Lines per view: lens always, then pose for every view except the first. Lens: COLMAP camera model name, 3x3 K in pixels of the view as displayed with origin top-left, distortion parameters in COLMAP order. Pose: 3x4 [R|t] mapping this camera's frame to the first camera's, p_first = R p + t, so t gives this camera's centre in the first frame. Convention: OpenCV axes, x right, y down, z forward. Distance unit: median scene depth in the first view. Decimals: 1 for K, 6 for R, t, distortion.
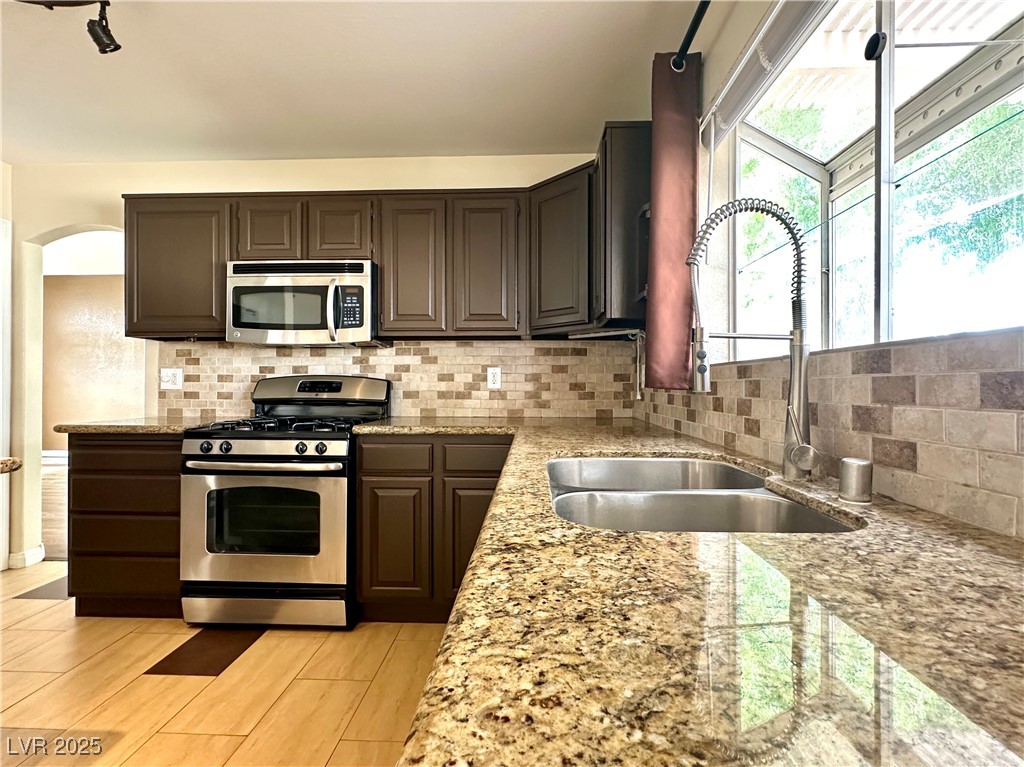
lens RADIAL K [[477.9, 0, 513.9], [0, 477.9, 386.4], [0, 0, 1]] dist [0.003170, -0.002510]
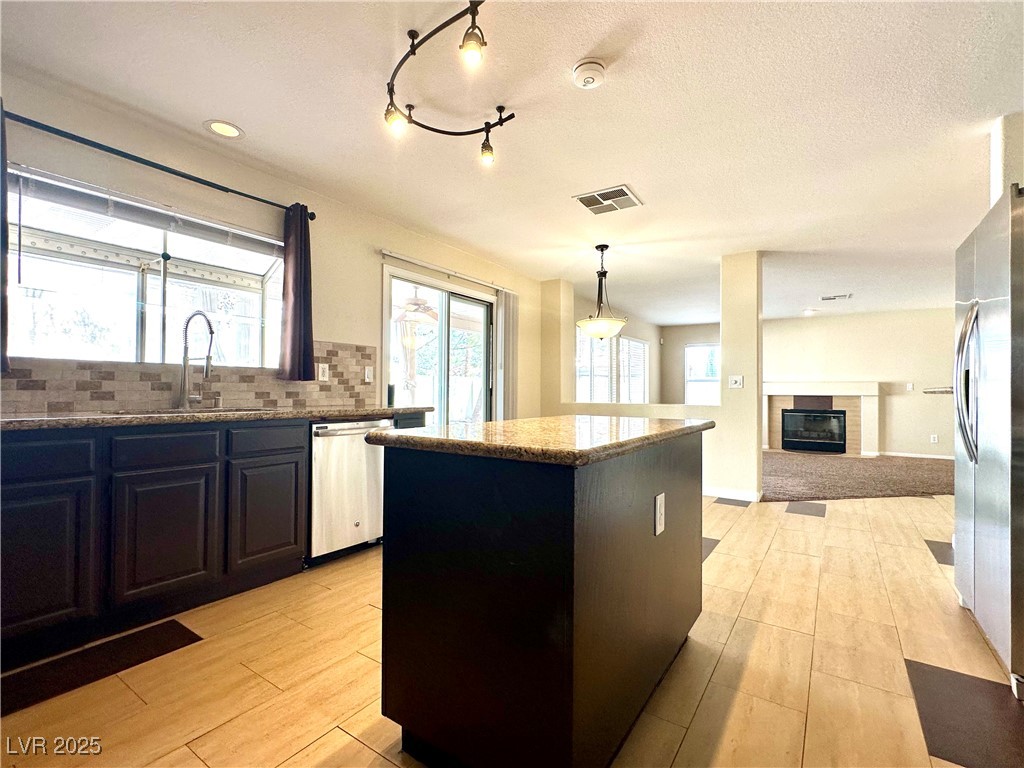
lens RADIAL K [[477.9, 0, 503.5], [0, 477.9, 384.6], [0, 0, 1]] dist [0.003170, -0.002510]
pose [[-0.842190, 0.000039, 0.539180, -0.950022], [-0.007940, 0.999891, -0.012475, 0.025892], [-0.539122, -0.014787, -0.842098, 0.876654]]
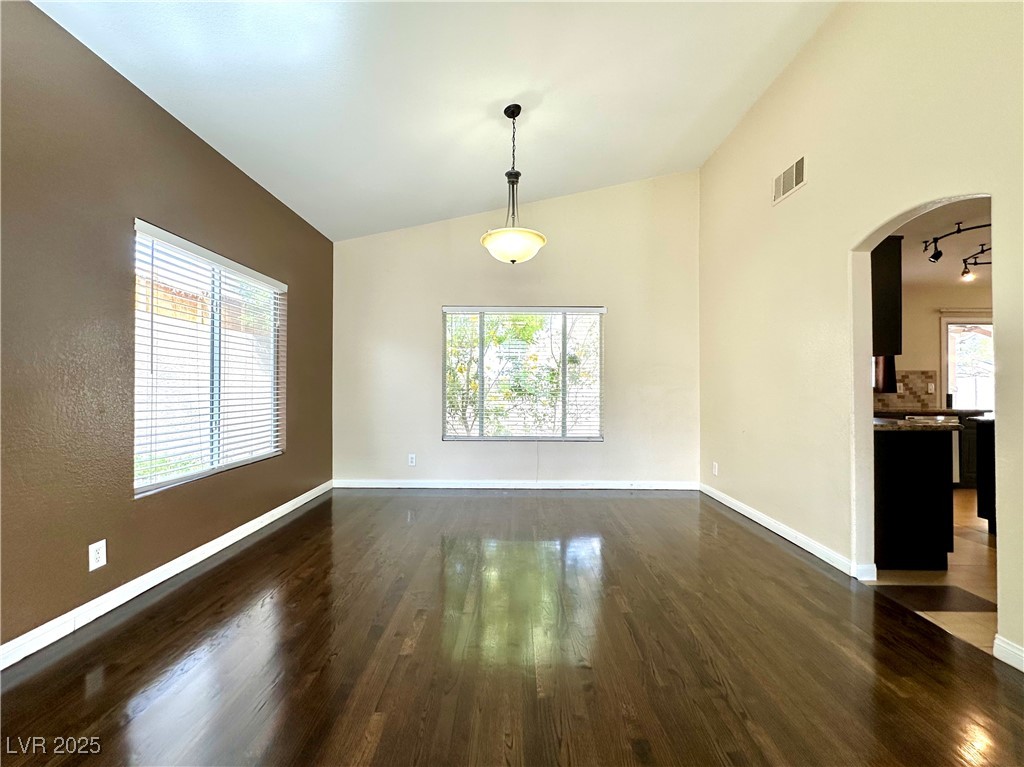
lens RADIAL K [[424.9, 0, 522.7], [0, 424.9, 386.0], [0, 0, 1]] dist [-0.002413, 0.000738]
pose [[-0.057469, 0.008256, 0.998313, -1.825056], [-0.002856, 0.999960, -0.008434, -0.008591], [-0.998343, -0.003336, -0.057443, 2.046758]]
